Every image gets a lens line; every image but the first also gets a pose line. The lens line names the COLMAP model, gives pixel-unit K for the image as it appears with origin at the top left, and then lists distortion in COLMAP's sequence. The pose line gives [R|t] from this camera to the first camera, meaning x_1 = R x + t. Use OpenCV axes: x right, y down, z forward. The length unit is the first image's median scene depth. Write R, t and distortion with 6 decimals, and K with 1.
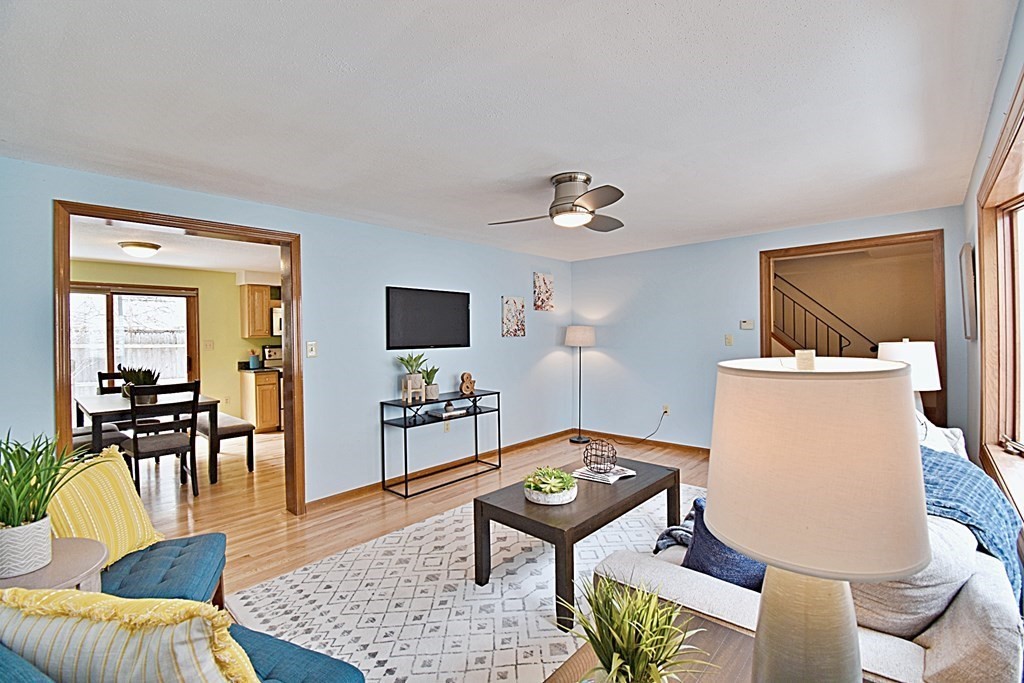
lens RADIAL K [[456.9, 0, 520.2], [0, 456.9, 337.7], [0, 0, 1]] dist [-0.000298, -0.000181]
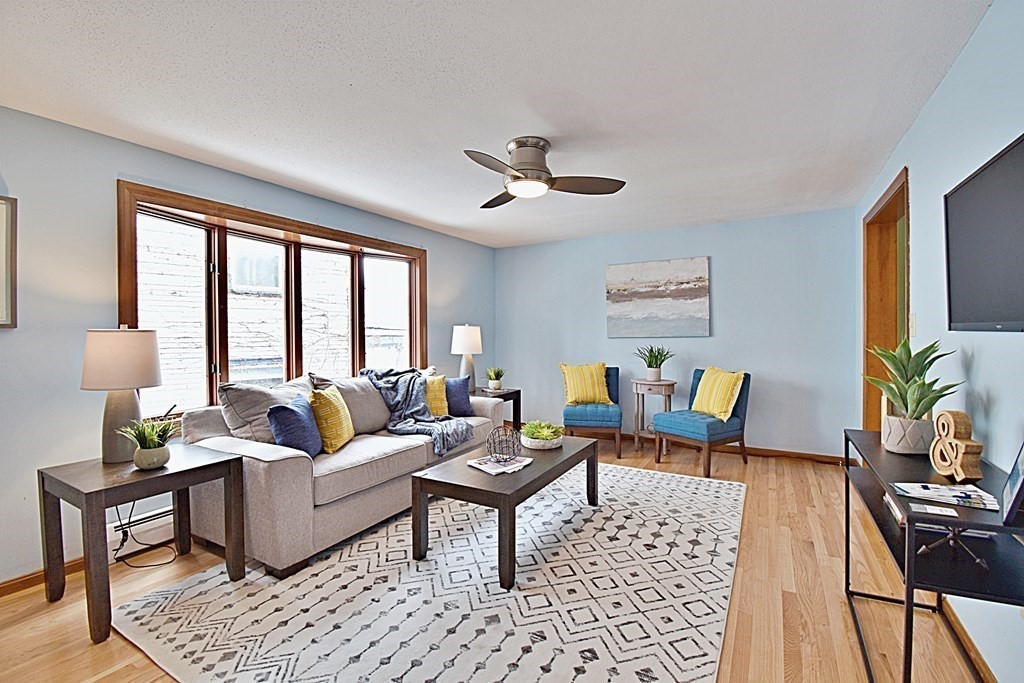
lens RADIAL K [[453.8, 0, 514.4], [0, 453.8, 334.5], [0, 0, 1]] dist [-0.002147, -0.000864]
pose [[-0.977805, 0.020588, -0.208505, 0.187669], [0.017362, 0.999700, 0.017288, 0.010736], [0.208798, 0.013284, -0.977868, 1.043928]]
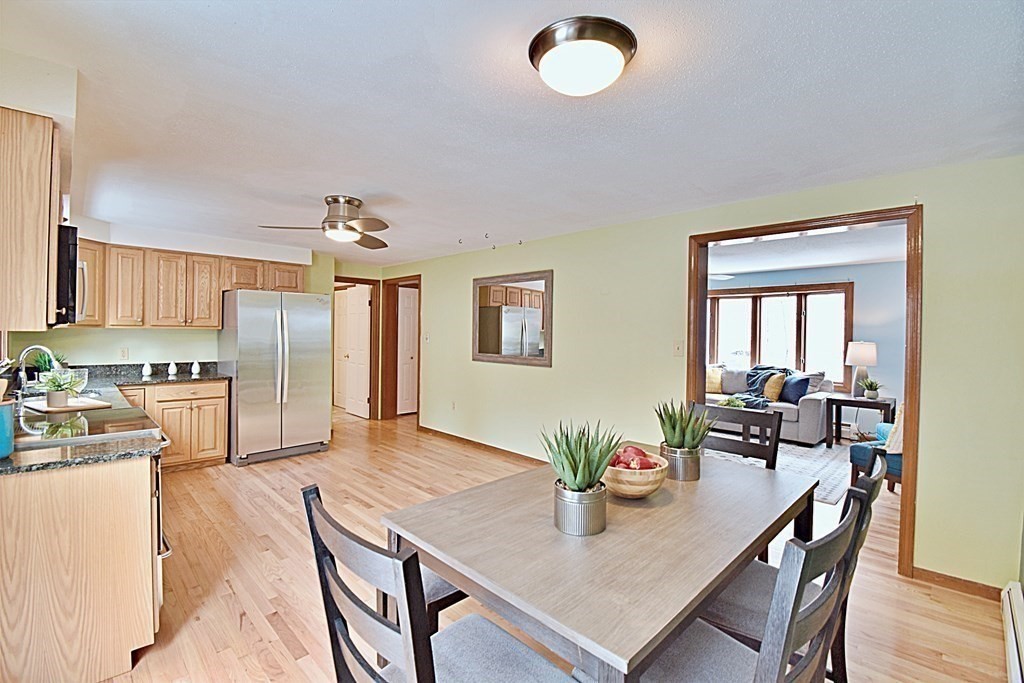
lens RADIAL K [[457.8, 0, 517.2], [0, 457.8, 341.2], [0, 0, 1]] dist [-0.001001, -0.000304]
pose [[0.055199, -0.011689, 0.998407, -1.037679], [-0.010418, 0.999870, 0.012282, -0.001379], [-0.998421, -0.011079, 0.055070, 0.905062]]
